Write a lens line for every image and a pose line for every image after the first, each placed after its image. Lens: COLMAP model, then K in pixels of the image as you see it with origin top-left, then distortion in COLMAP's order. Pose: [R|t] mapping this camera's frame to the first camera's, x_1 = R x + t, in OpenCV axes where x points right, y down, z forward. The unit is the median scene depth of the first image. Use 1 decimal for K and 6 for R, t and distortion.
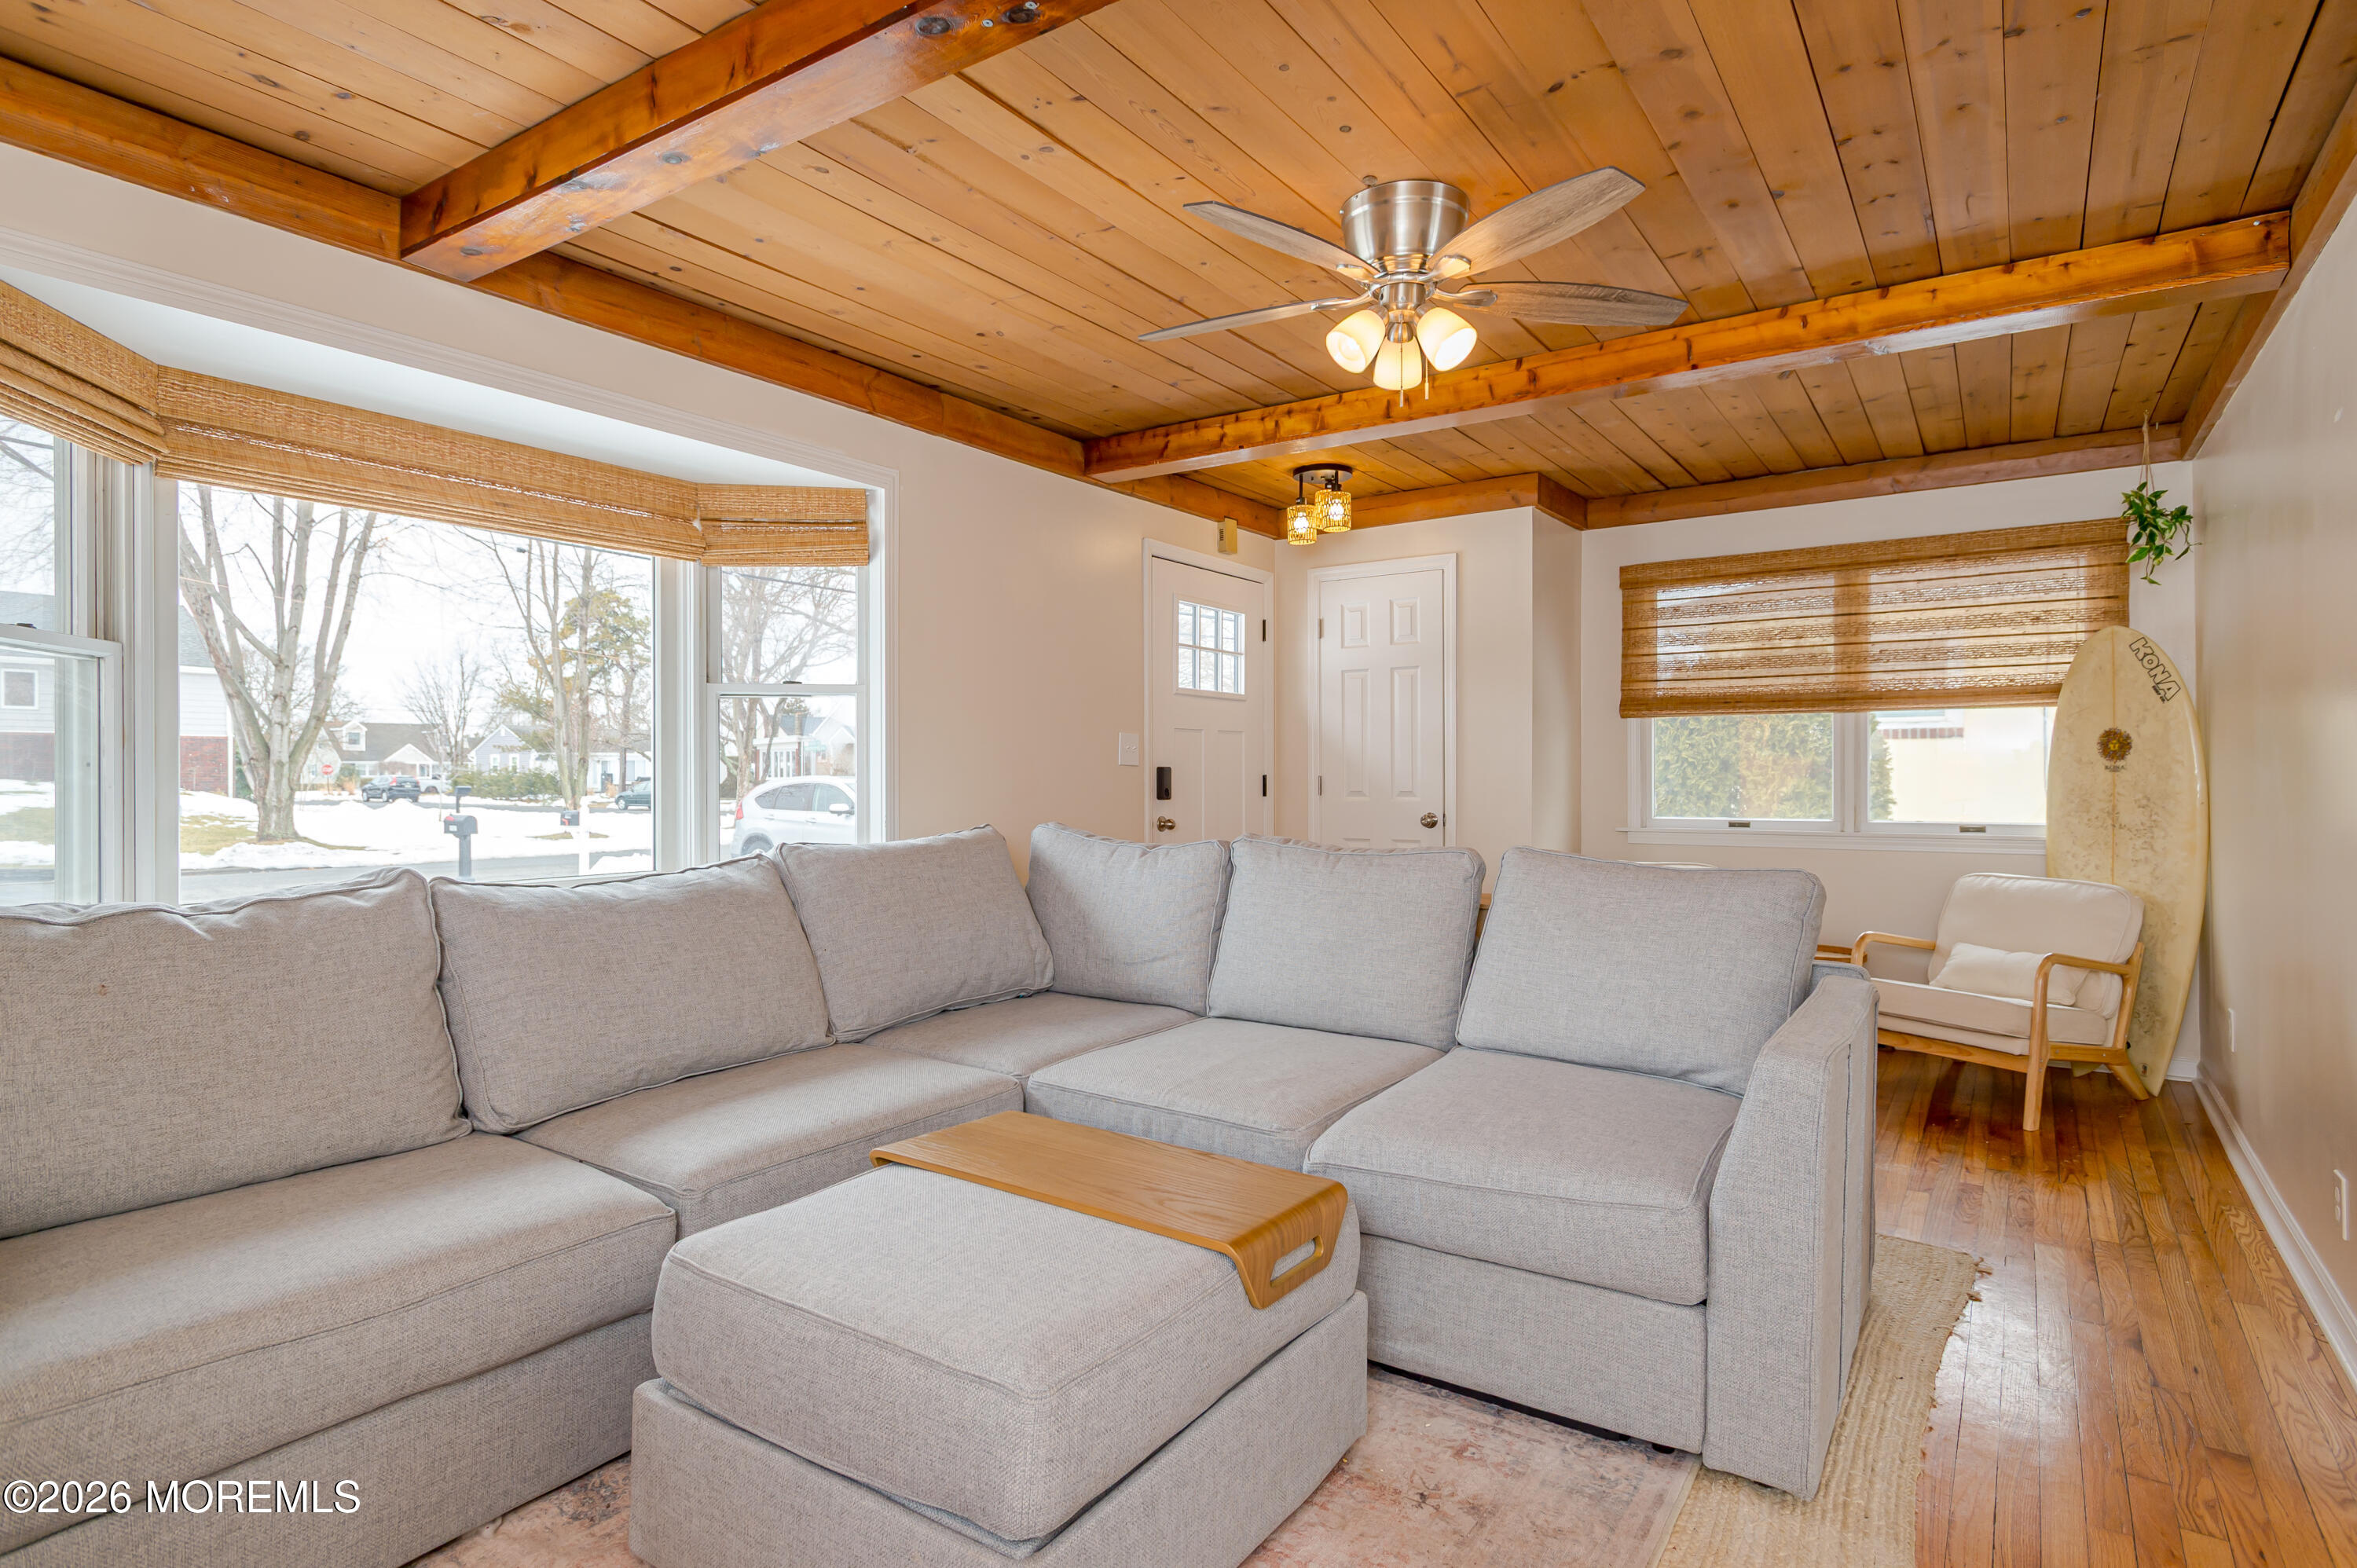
lens RADIAL K [[1240.3, 0, 1169.7], [0, 1240.3, 774.1], [0, 0, 1]] dist [0.024021, -0.006653]
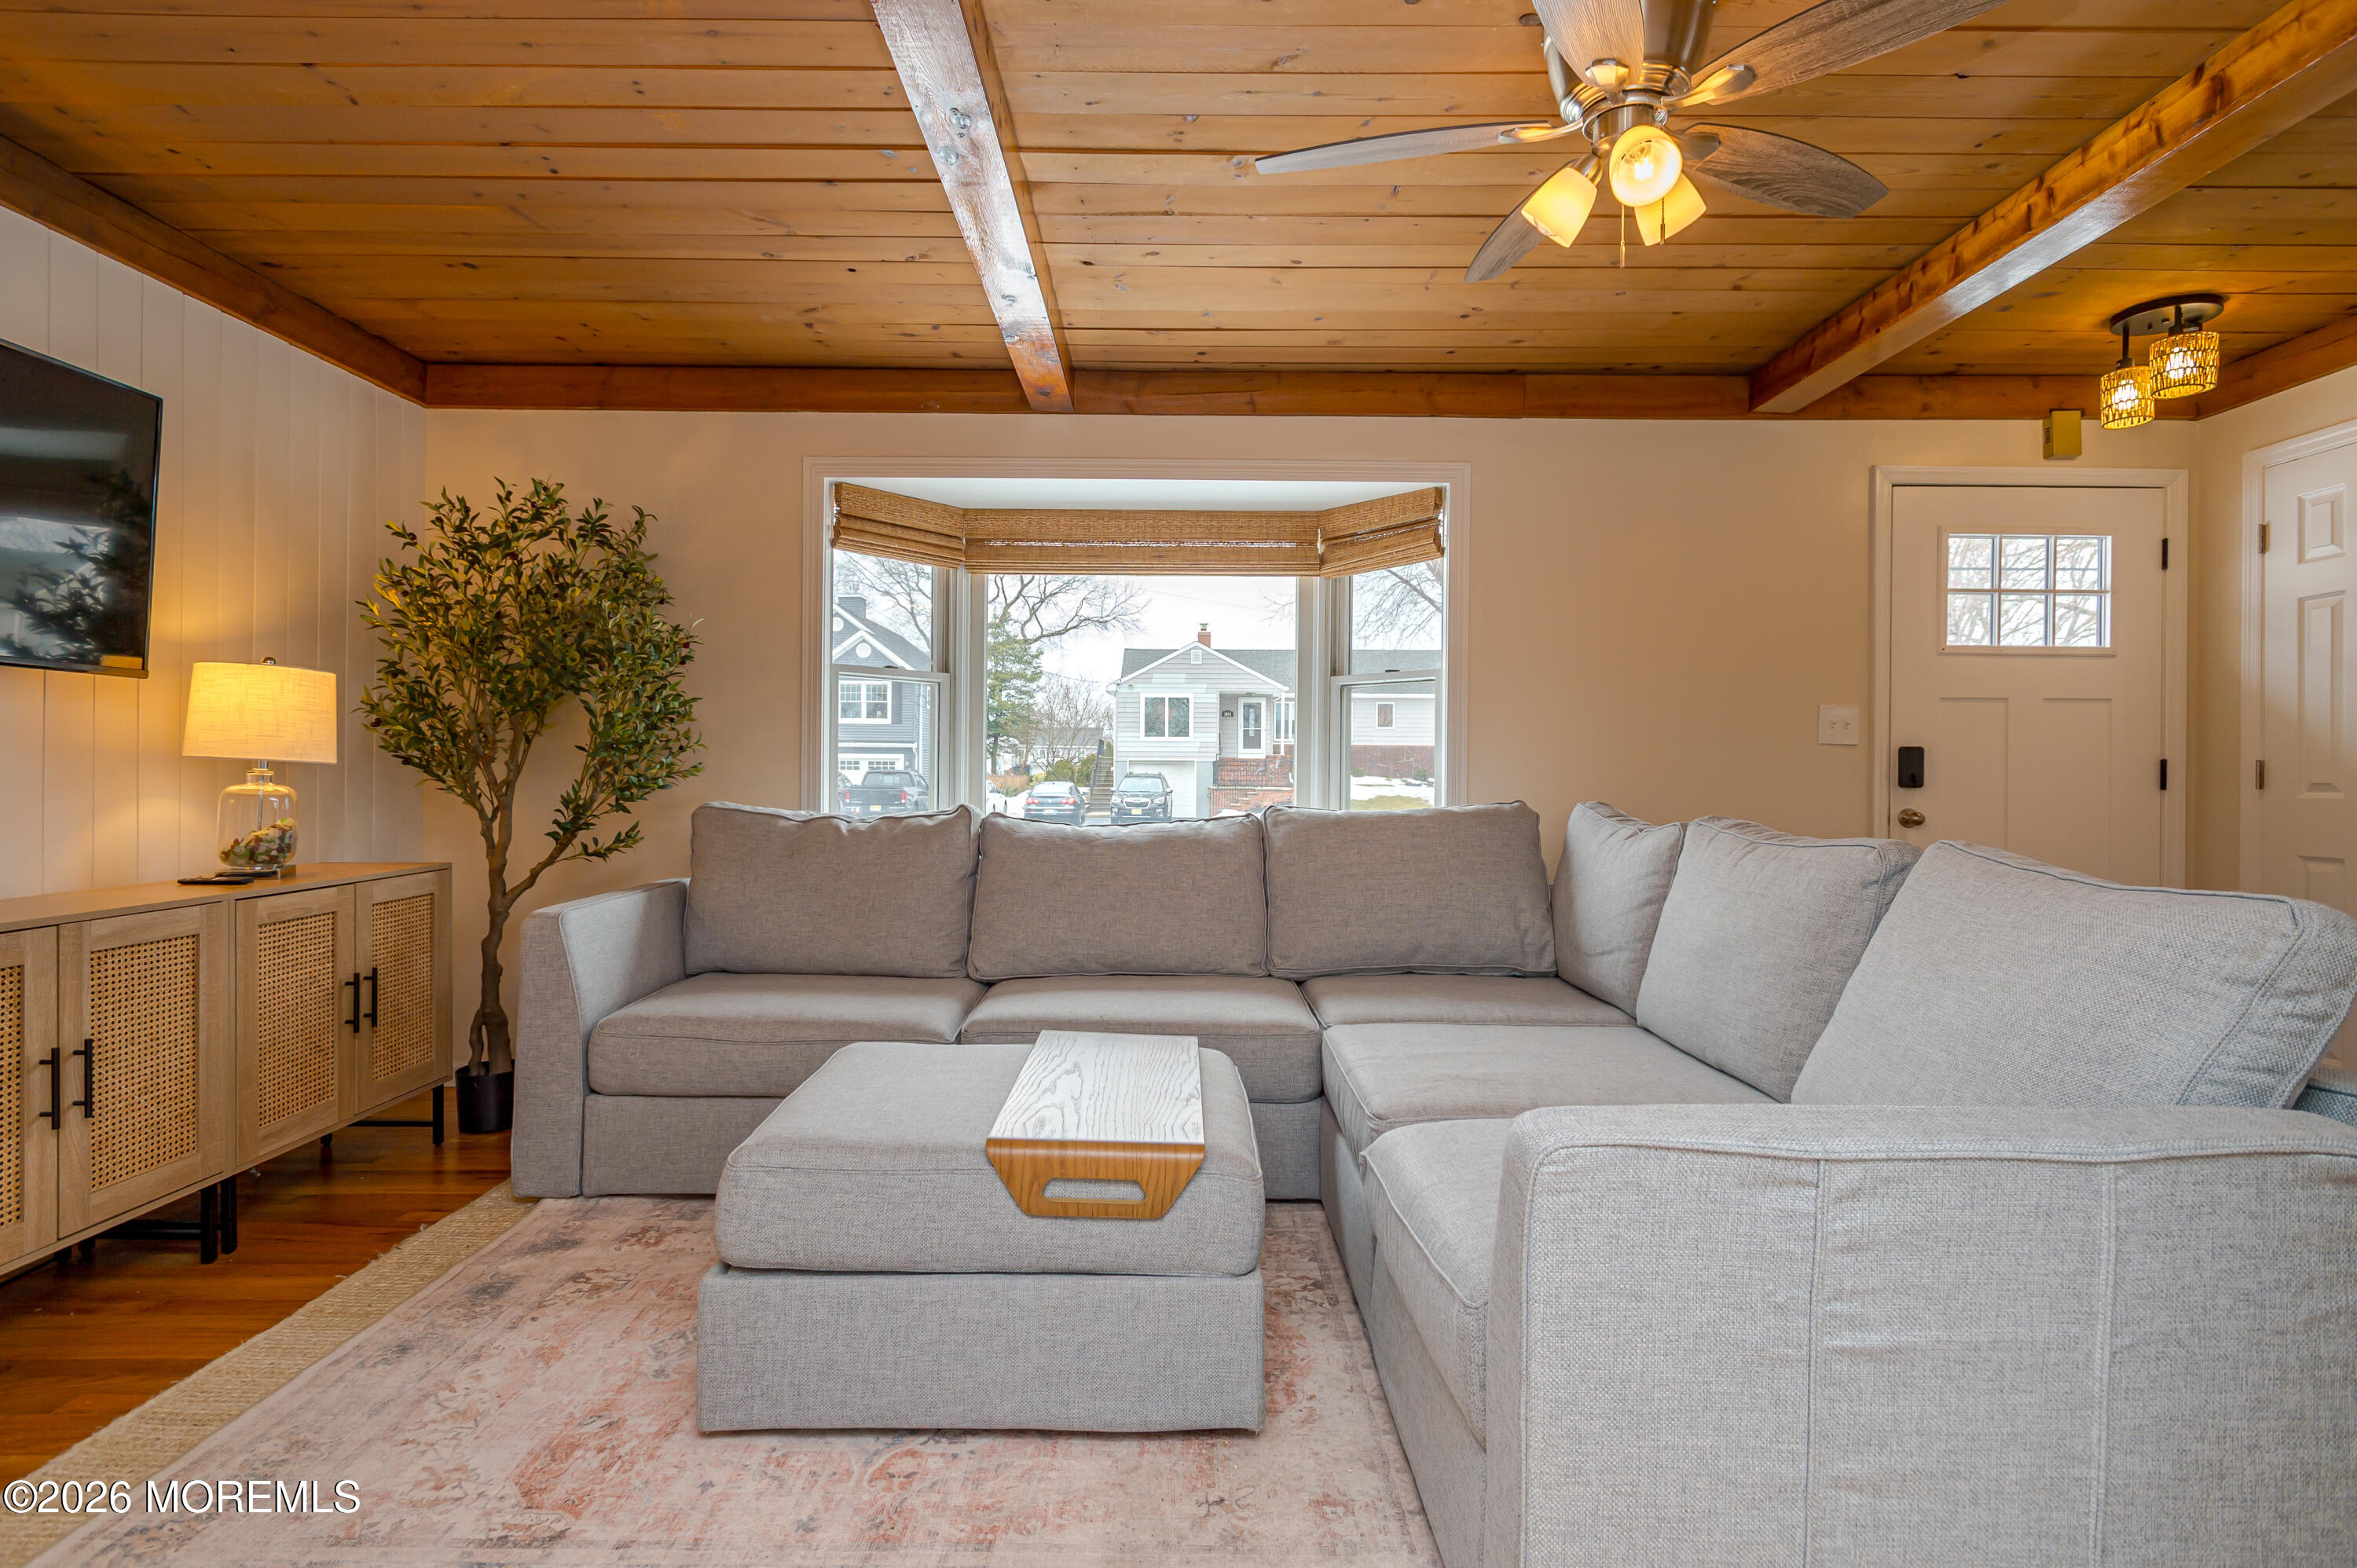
lens RADIAL K [[1149.7, 0, 1167.0], [0, 1149.7, 774.7], [0, 0, 1]] dist [0.002677, -0.001888]
pose [[0.559269, 0.006513, -0.828960, 0.438258], [-0.010174, 0.999948, 0.000993, 0.020917], [0.828924, 0.007879, 0.559306, 0.244052]]
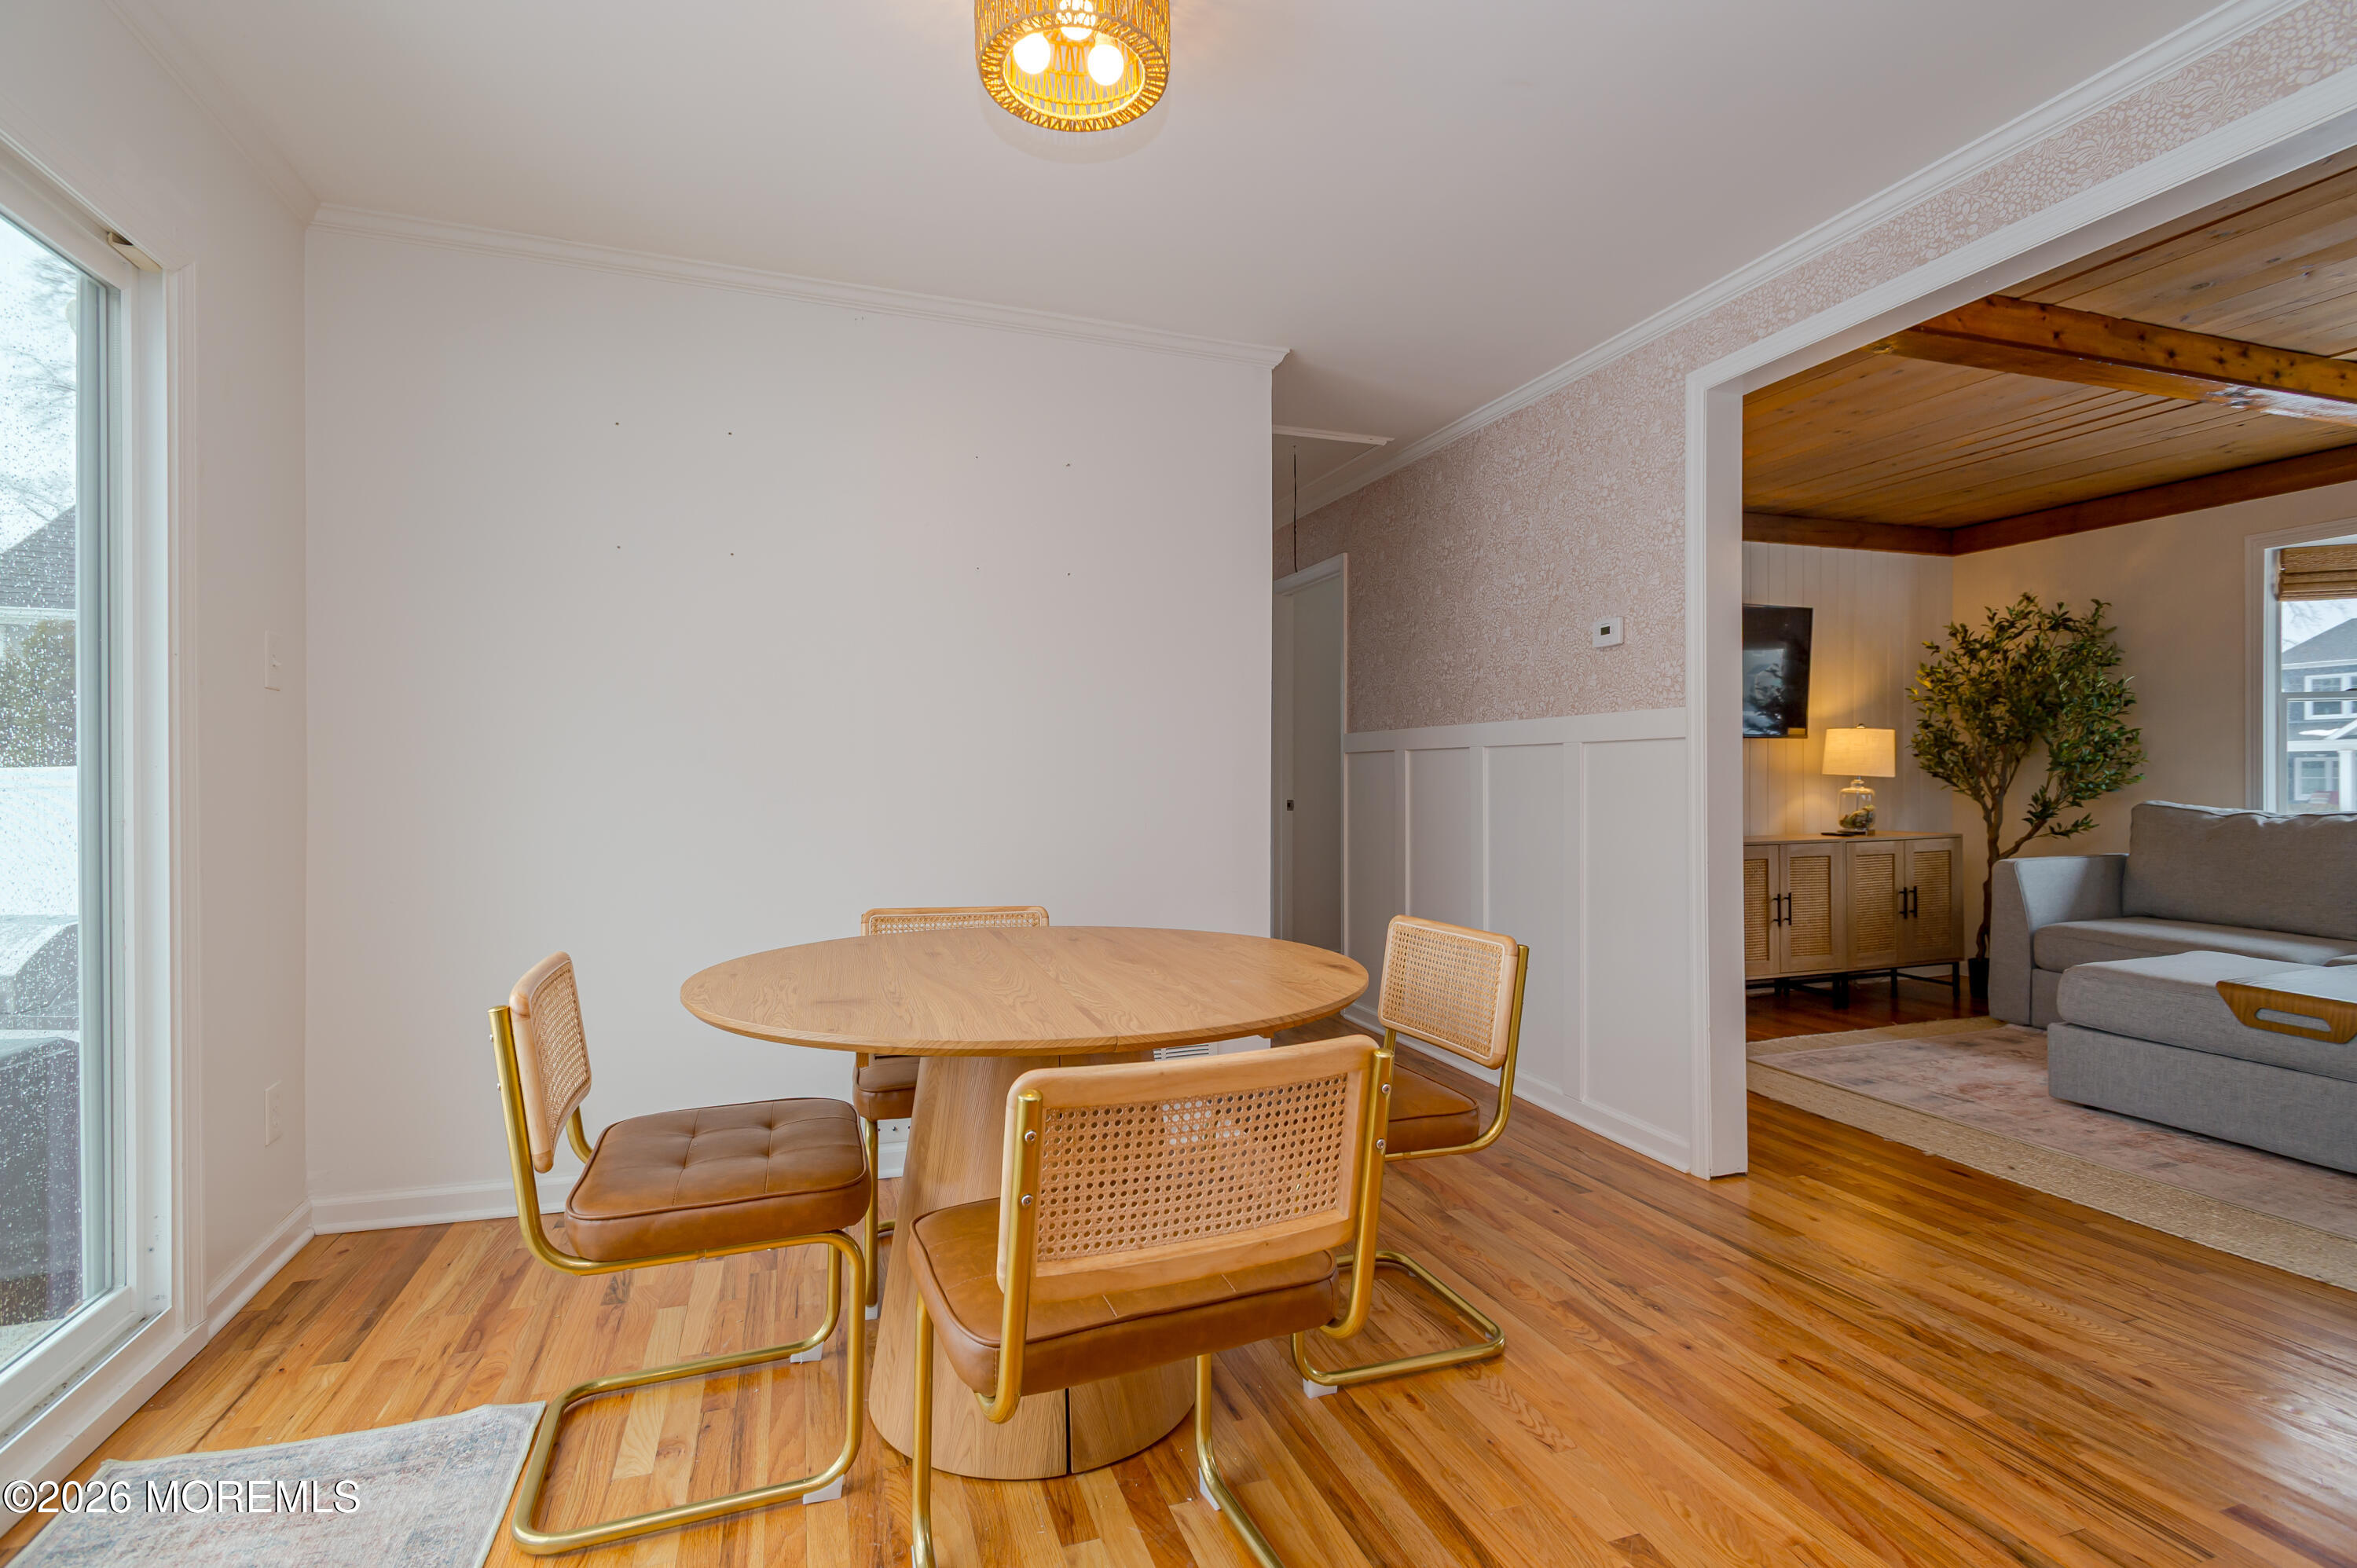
lens RADIAL K [[1094.2, 0, 1172.1], [0, 1094.2, 776.1], [0, 0, 1]] dist [0.009510, -0.004670]
pose [[-0.598851, 0.001794, -0.800859, 1.120331], [0.001233, 0.999998, 0.001318, 0.015977], [0.800860, -0.000198, -0.598852, 0.310580]]
